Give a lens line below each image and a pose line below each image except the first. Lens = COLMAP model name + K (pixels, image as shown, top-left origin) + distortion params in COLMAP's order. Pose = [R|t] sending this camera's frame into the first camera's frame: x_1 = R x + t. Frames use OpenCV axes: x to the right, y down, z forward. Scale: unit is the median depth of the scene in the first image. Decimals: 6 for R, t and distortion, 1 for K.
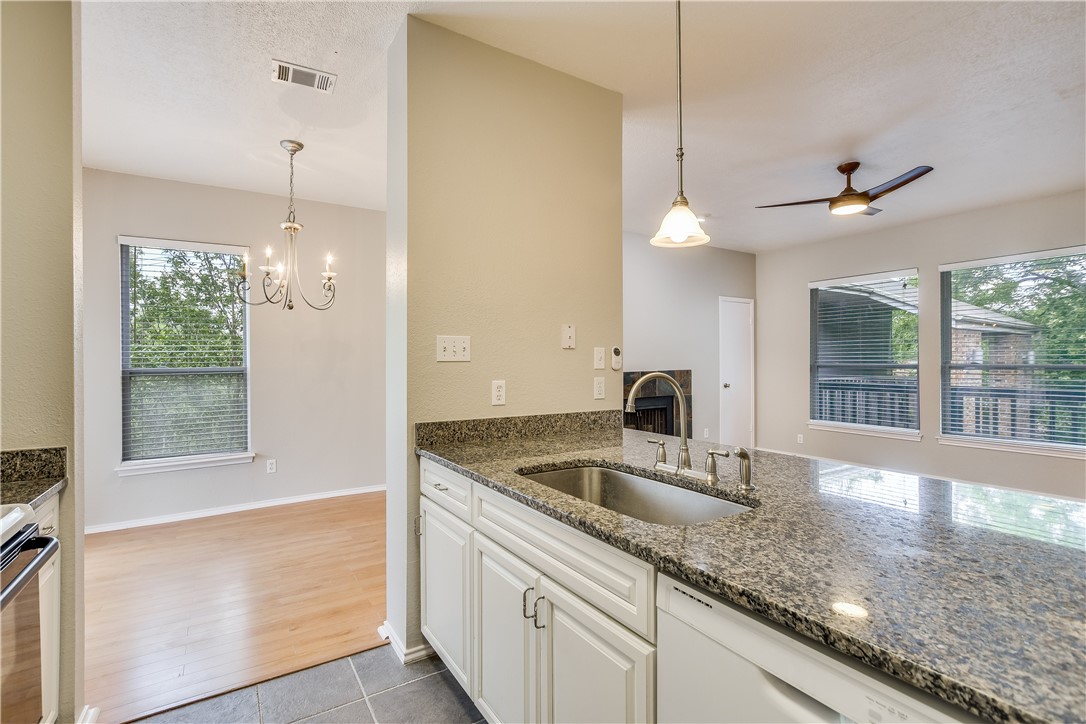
lens RADIAL K [[505.6, 0, 539.2], [0, 505.6, 360.8], [0, 0, 1]] dist [-0.017093, -0.000170]
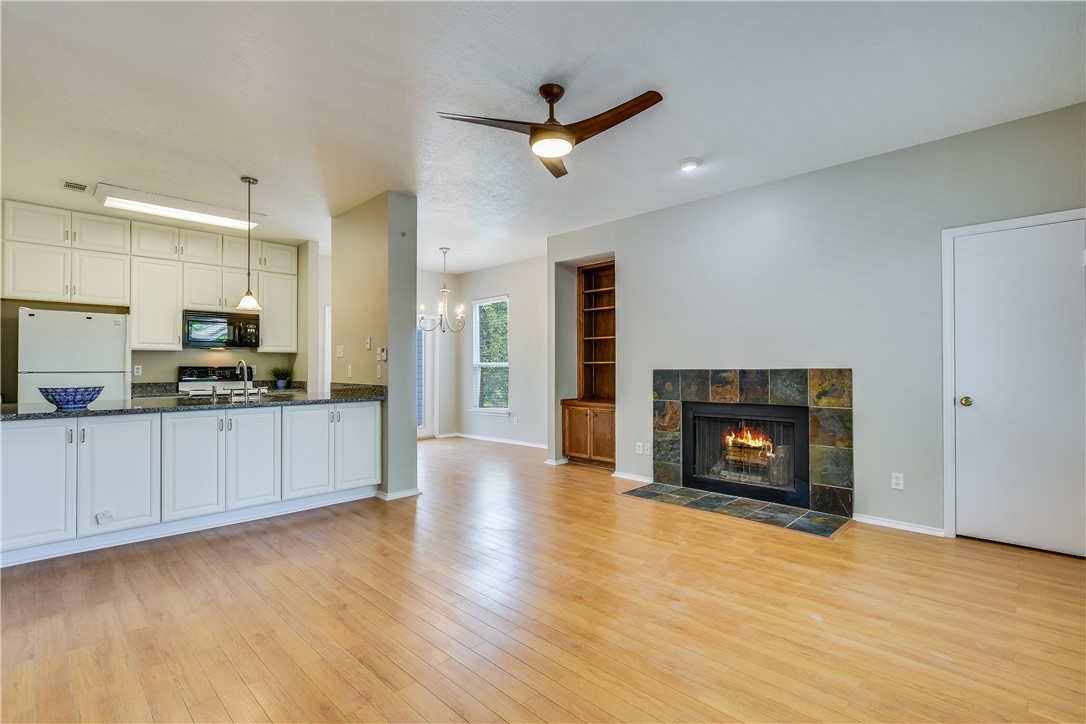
lens RADIAL K [[505.6, 0, 539.2], [0, 505.6, 360.8], [0, 0, 1]] dist [-0.017093, -0.000170]
pose [[0.217479, -0.005587, -0.976049, 1.340519], [-0.001652, 0.999980, -0.006092, 0.020156], [0.976064, 0.002937, 0.217465, 0.817977]]
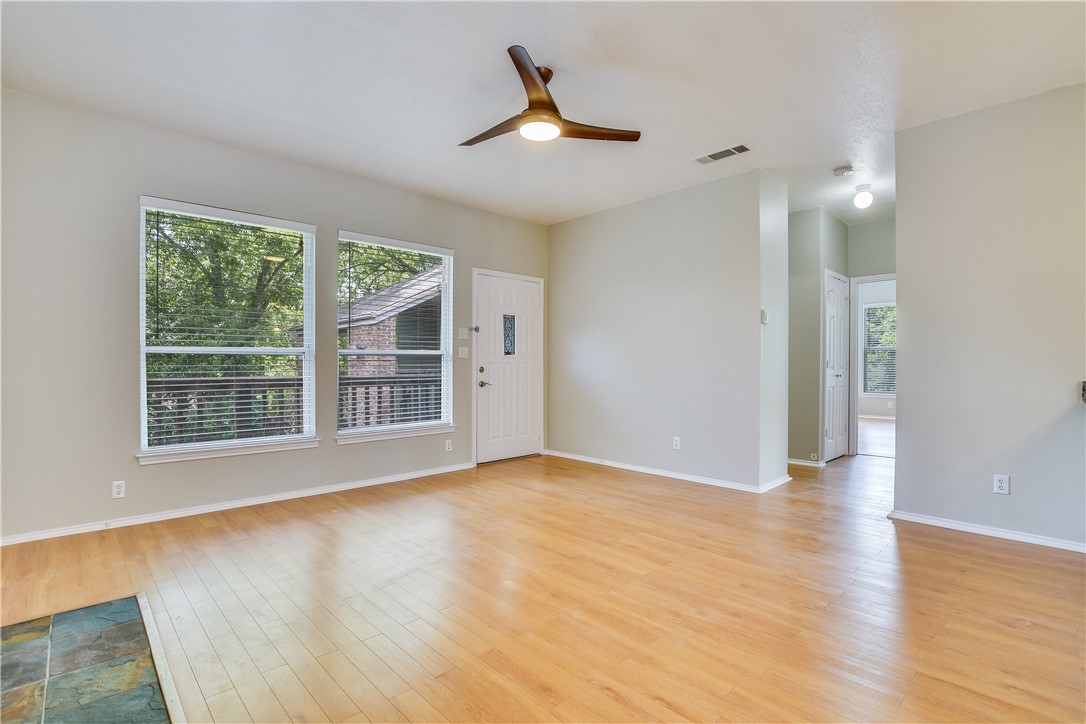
lens RADIAL K [[505.6, 0, 539.2], [0, 505.6, 360.8], [0, 0, 1]] dist [-0.017093, -0.000170]
pose [[-0.183844, 0.007164, 0.982929, -0.139827], [0.001479, 0.999974, -0.007011, 0.044271], [-0.982954, 0.000165, -0.183850, 1.141739]]
